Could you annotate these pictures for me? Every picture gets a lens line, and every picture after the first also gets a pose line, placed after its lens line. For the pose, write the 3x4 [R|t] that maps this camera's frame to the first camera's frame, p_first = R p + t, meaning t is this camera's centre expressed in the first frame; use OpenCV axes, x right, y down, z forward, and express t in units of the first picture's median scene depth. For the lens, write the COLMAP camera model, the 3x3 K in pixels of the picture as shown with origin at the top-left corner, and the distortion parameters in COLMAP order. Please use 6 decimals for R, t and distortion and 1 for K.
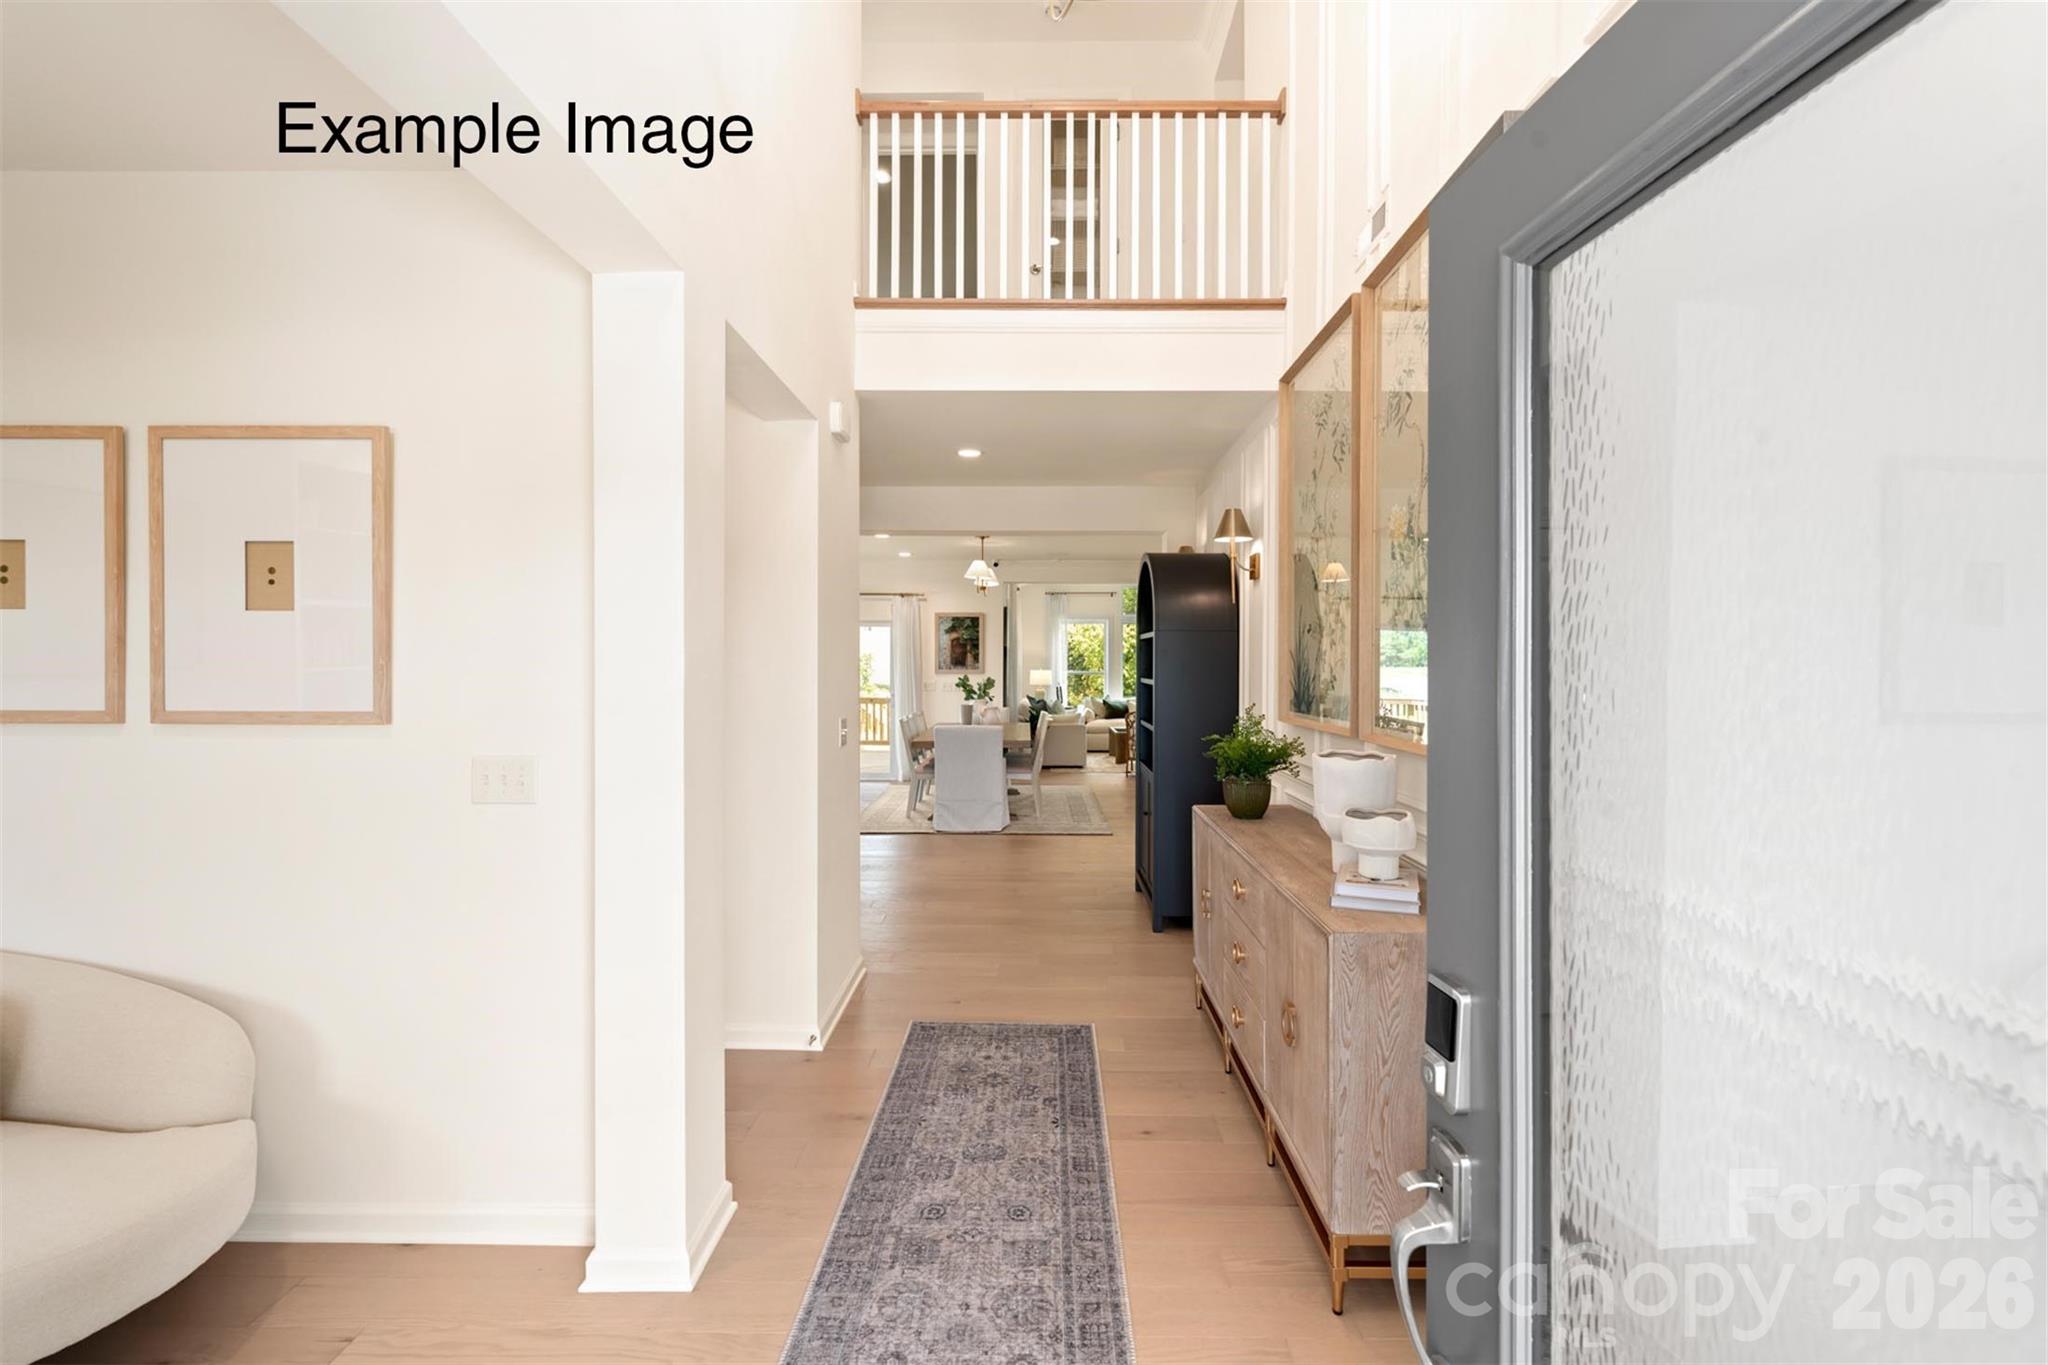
lens RADIAL K [[889.9, 0, 1026.1], [0, 889.9, 667.8], [0, 0, 1]] dist [-0.000081, -0.000017]
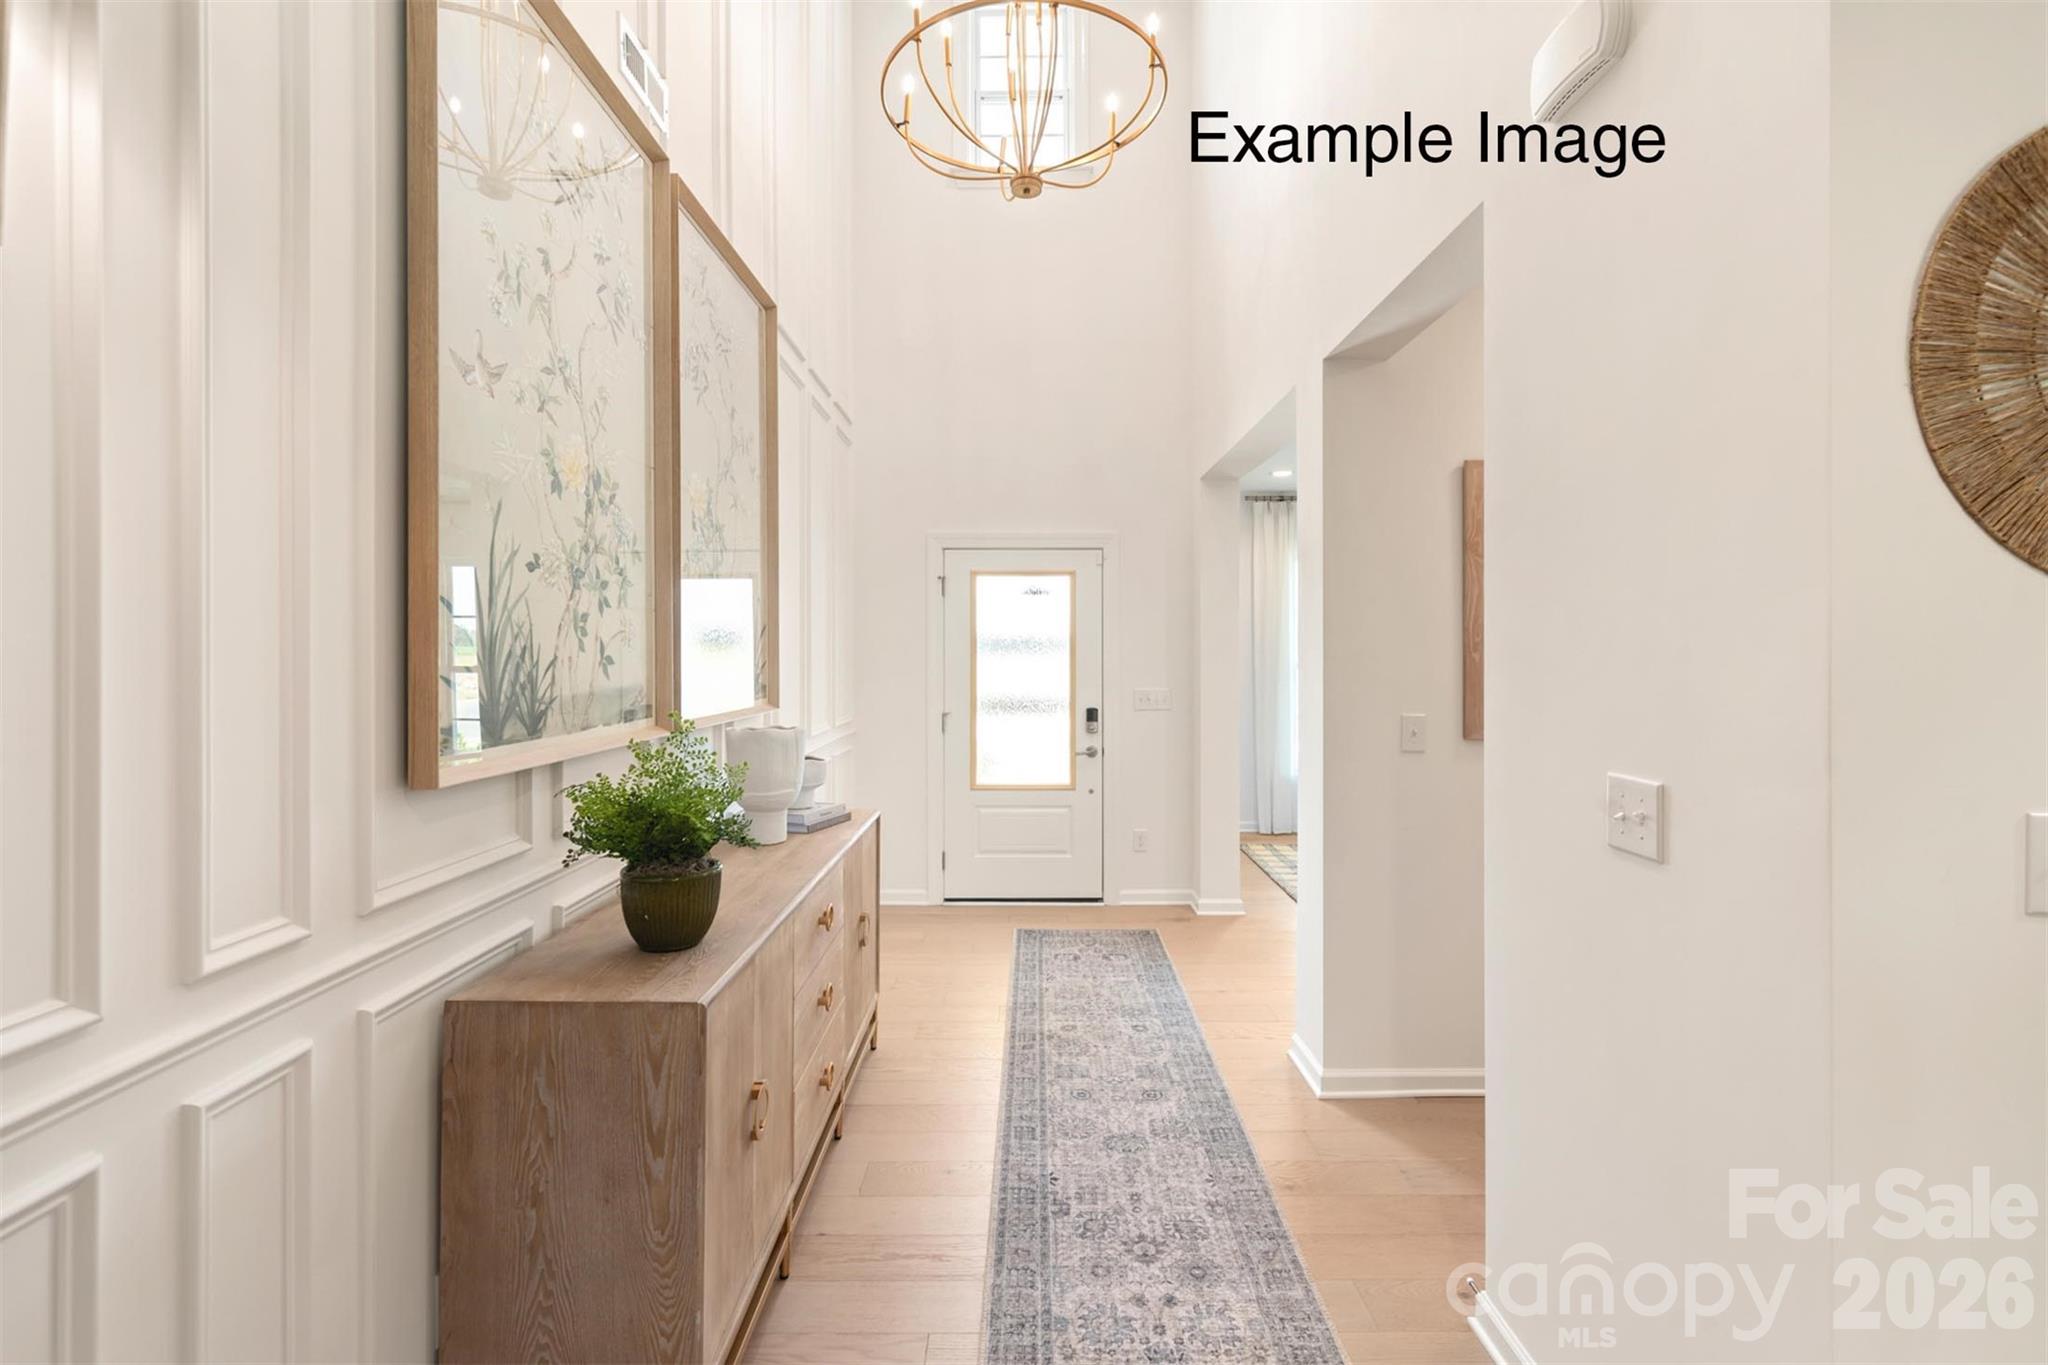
lens RADIAL K [[889.9, 0, 1025.1], [0, 889.9, 661.7], [0, 0, 1]] dist [-0.000081, -0.000017]
pose [[-0.999900, 0.002232, -0.013958, 0.069286], [0.002024, 0.999887, 0.014883, 0.003672], [0.013990, 0.014853, -0.999792, 1.807086]]
